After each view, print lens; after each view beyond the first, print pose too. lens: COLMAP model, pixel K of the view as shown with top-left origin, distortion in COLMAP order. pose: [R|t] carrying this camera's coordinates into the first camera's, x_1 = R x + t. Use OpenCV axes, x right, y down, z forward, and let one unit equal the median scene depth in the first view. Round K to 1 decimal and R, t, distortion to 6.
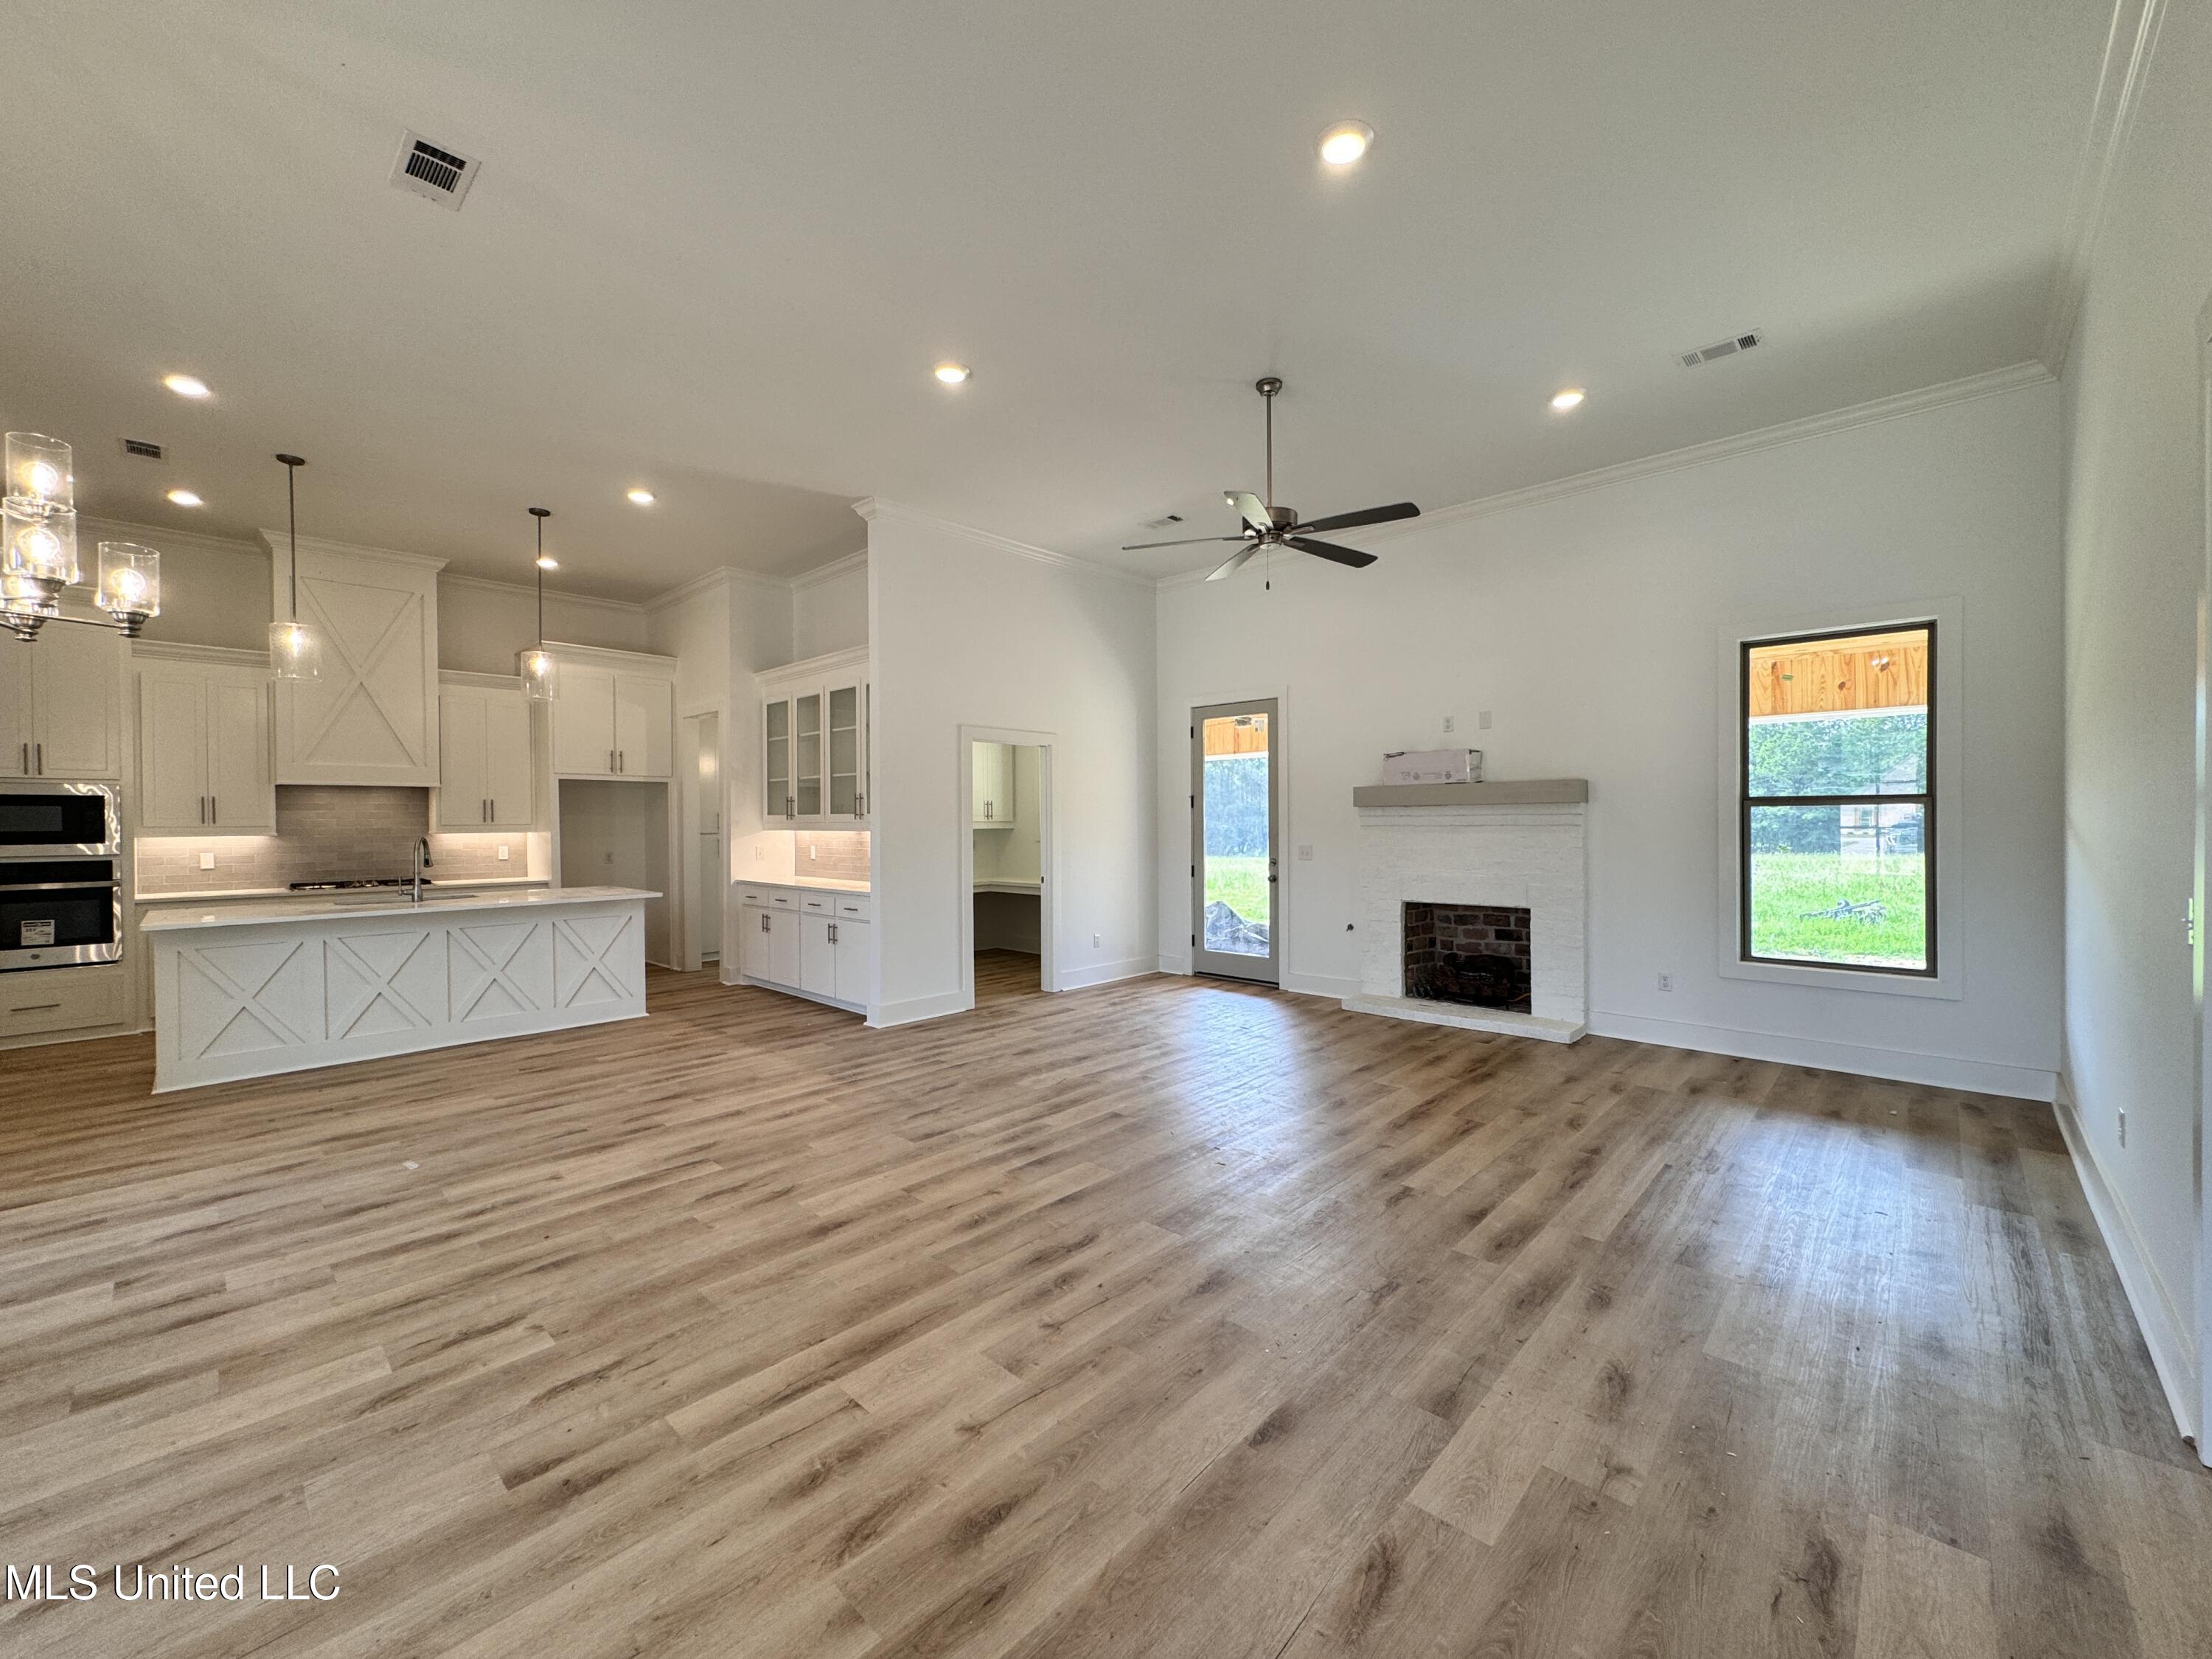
lens RADIAL K [[884.8, 0, 1107.8], [0, 884.8, 827.1], [0, 0, 1]] dist [-0.001276, 0.000447]
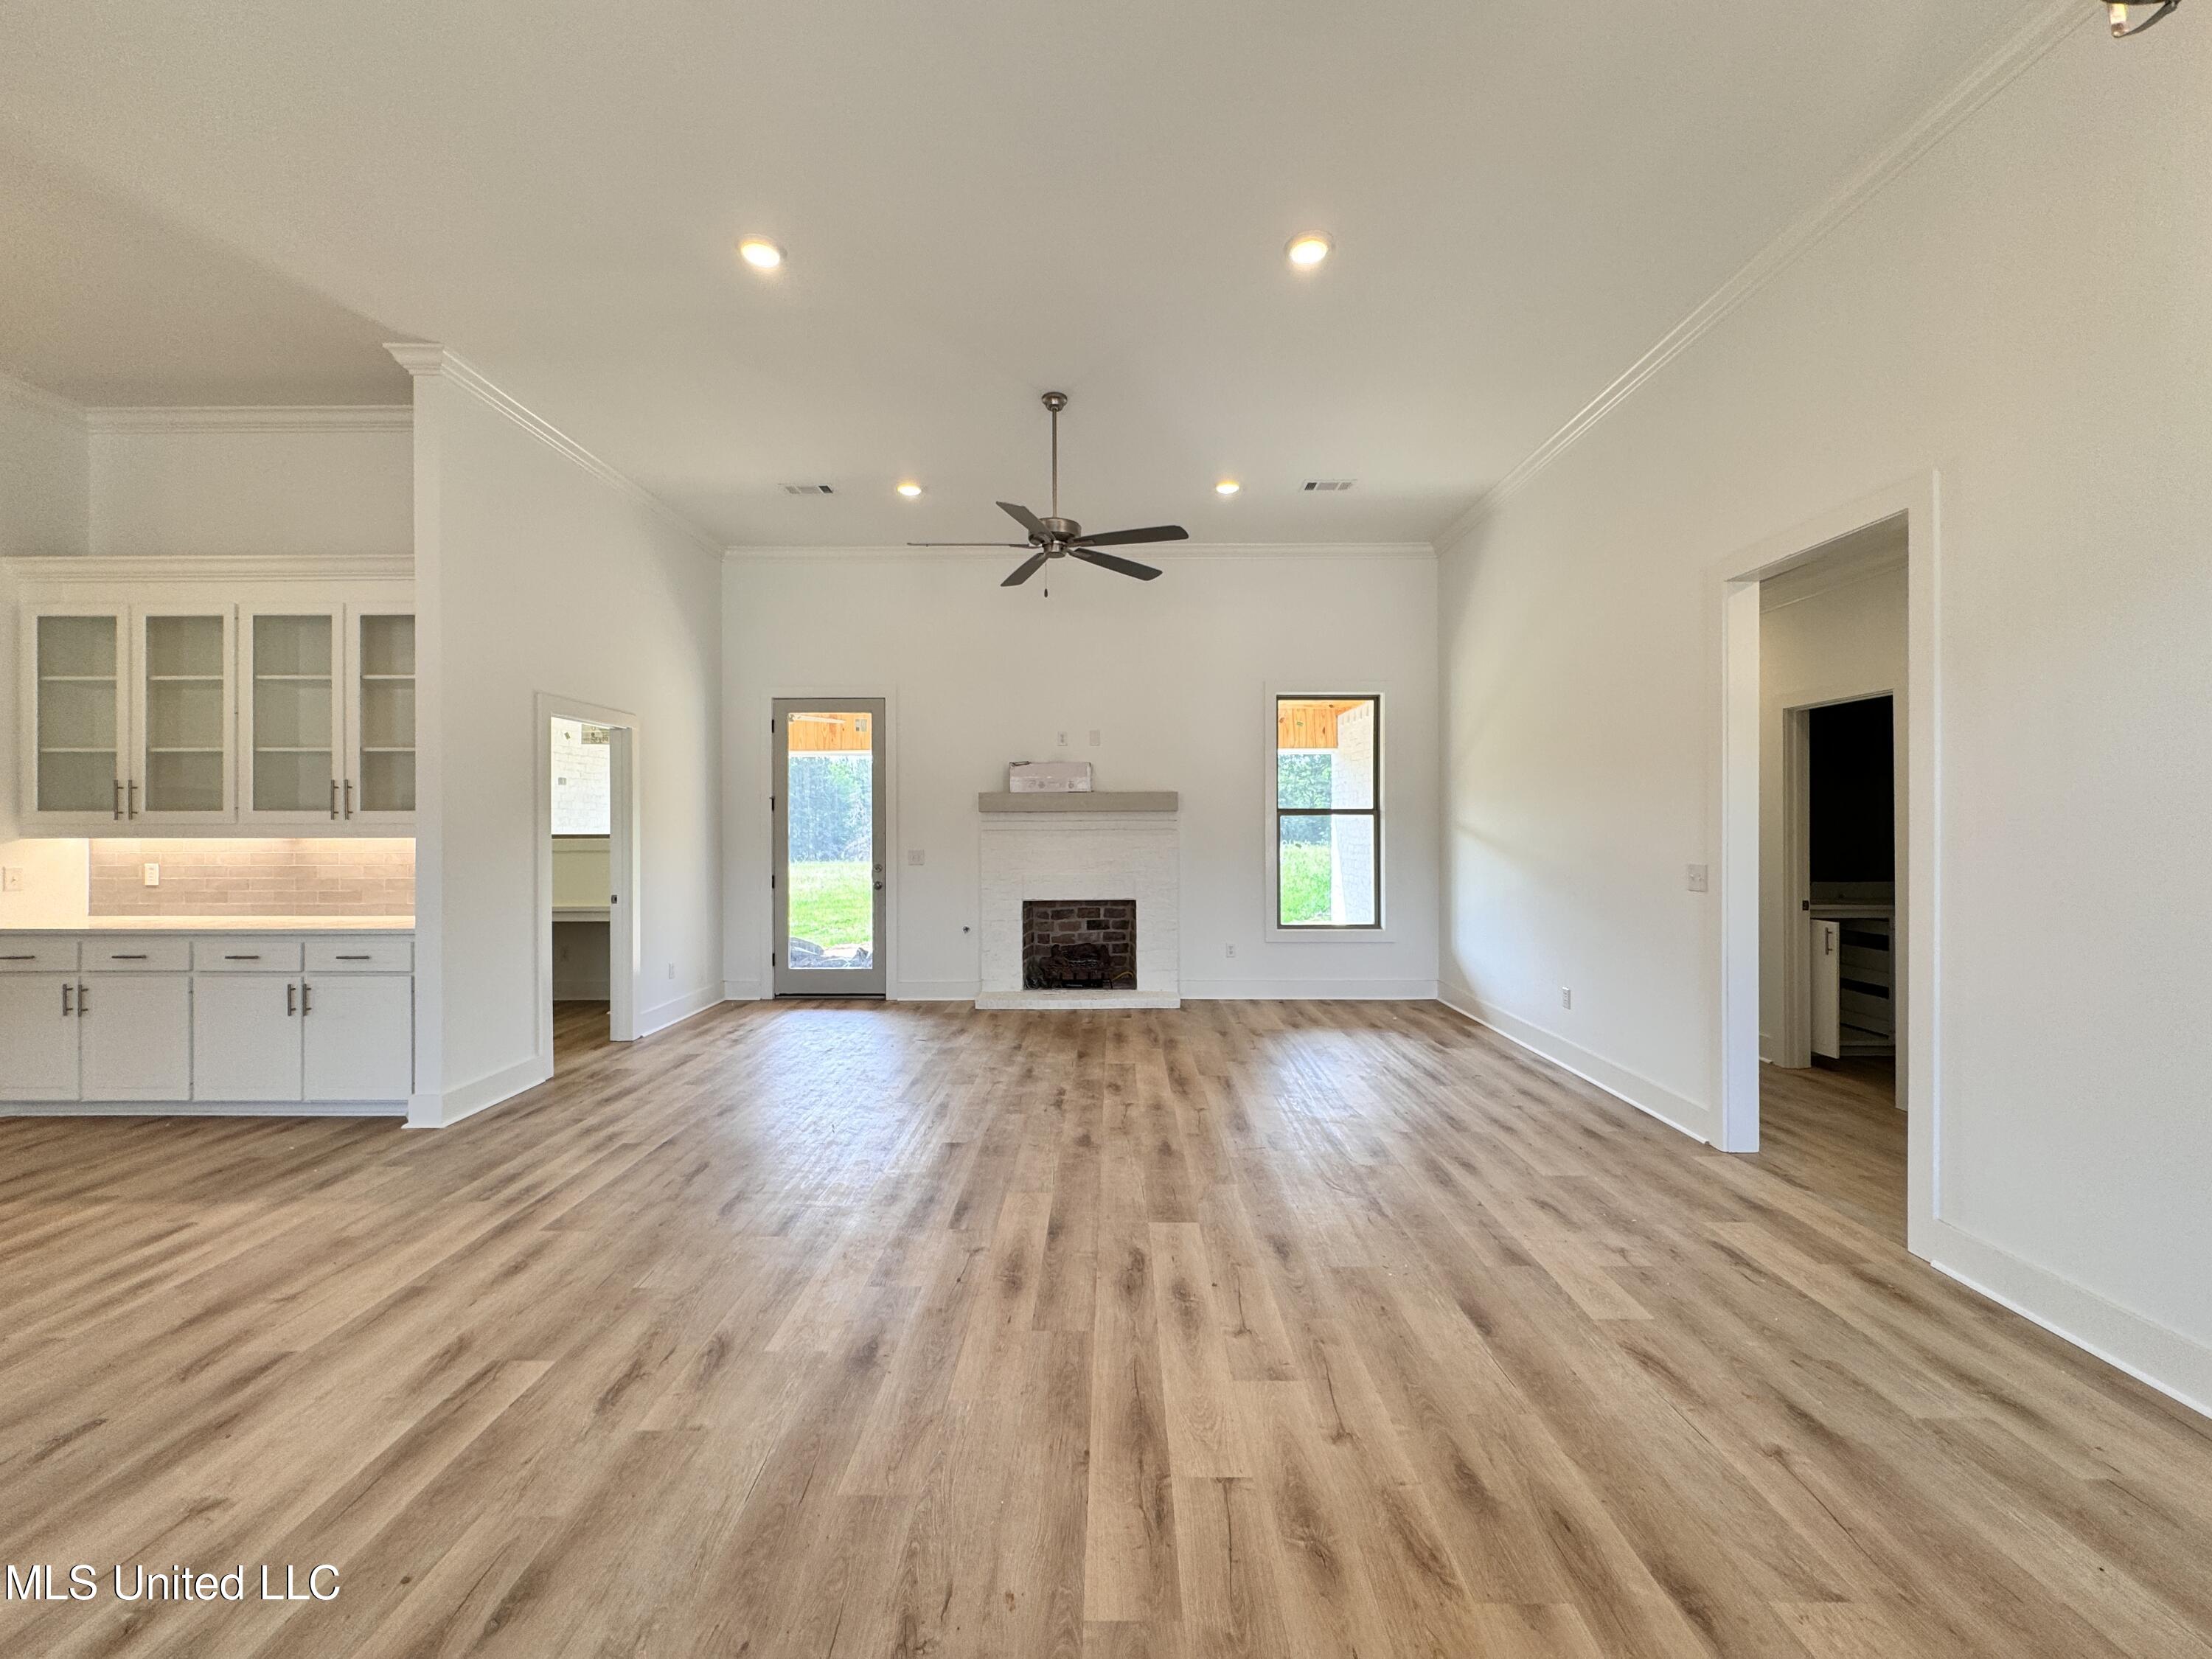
lens RADIAL K [[884.8, 0, 1107.8], [0, 884.8, 827.1], [0, 0, 1]] dist [-0.001276, 0.000447]
pose [[0.731776, 0.003195, 0.681538, -0.408606], [0.002993, 0.999964, -0.007901, 0.004524], [-0.681539, 0.007821, 0.731740, 0.181705]]
